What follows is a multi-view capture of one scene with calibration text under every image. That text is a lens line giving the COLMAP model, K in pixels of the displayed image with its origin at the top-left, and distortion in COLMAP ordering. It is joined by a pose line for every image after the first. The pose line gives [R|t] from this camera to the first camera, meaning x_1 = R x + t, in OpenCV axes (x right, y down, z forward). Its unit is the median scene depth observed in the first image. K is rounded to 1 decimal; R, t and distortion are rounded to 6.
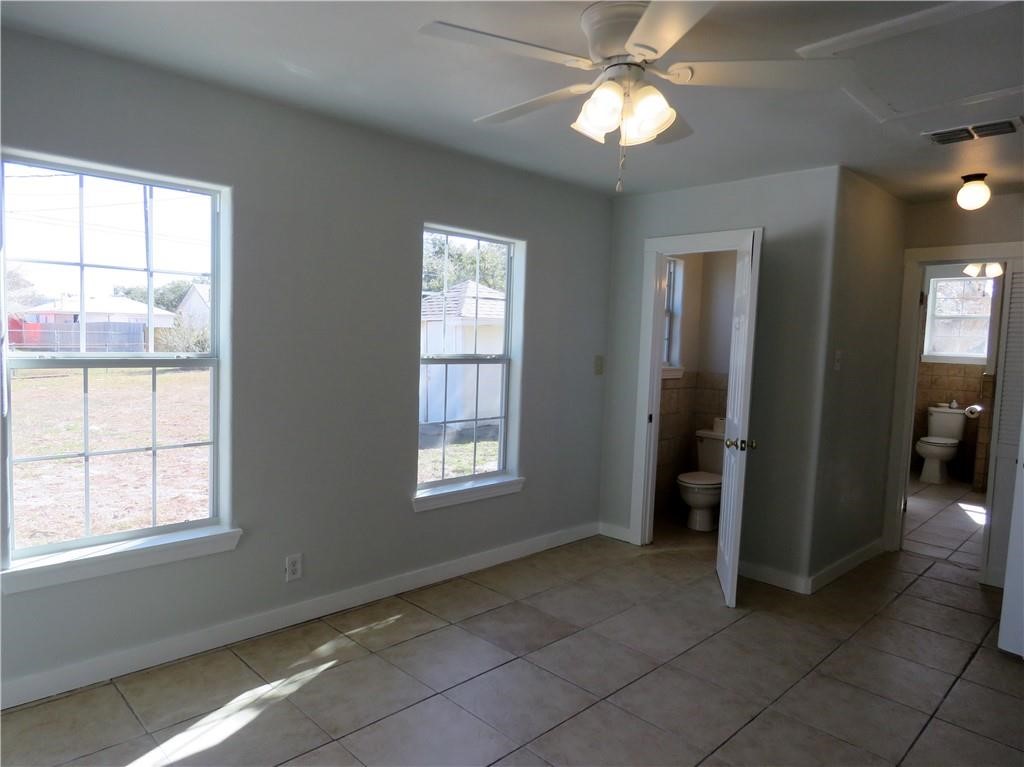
lens RADIAL K [[657.3, 0, 486.0], [0, 657.3, 381.9], [0, 0, 1]] dist [-0.002444, 0.000396]
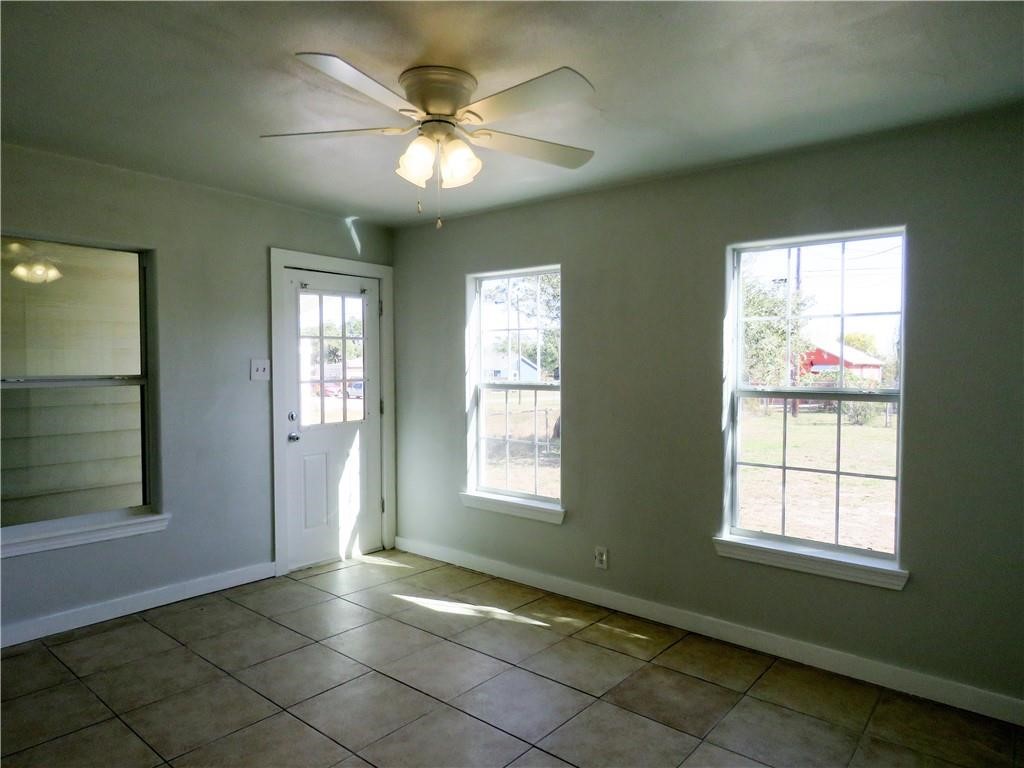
lens RADIAL K [[657.3, 0, 486.0], [0, 657.3, 382.4], [0, 0, 1]] dist [-0.002444, 0.000396]
pose [[0.097018, 0.003307, -0.995277, 0.898040], [-0.065537, 0.997845, -0.003073, -0.024774], [0.993122, 0.065526, 0.097026, 0.647586]]
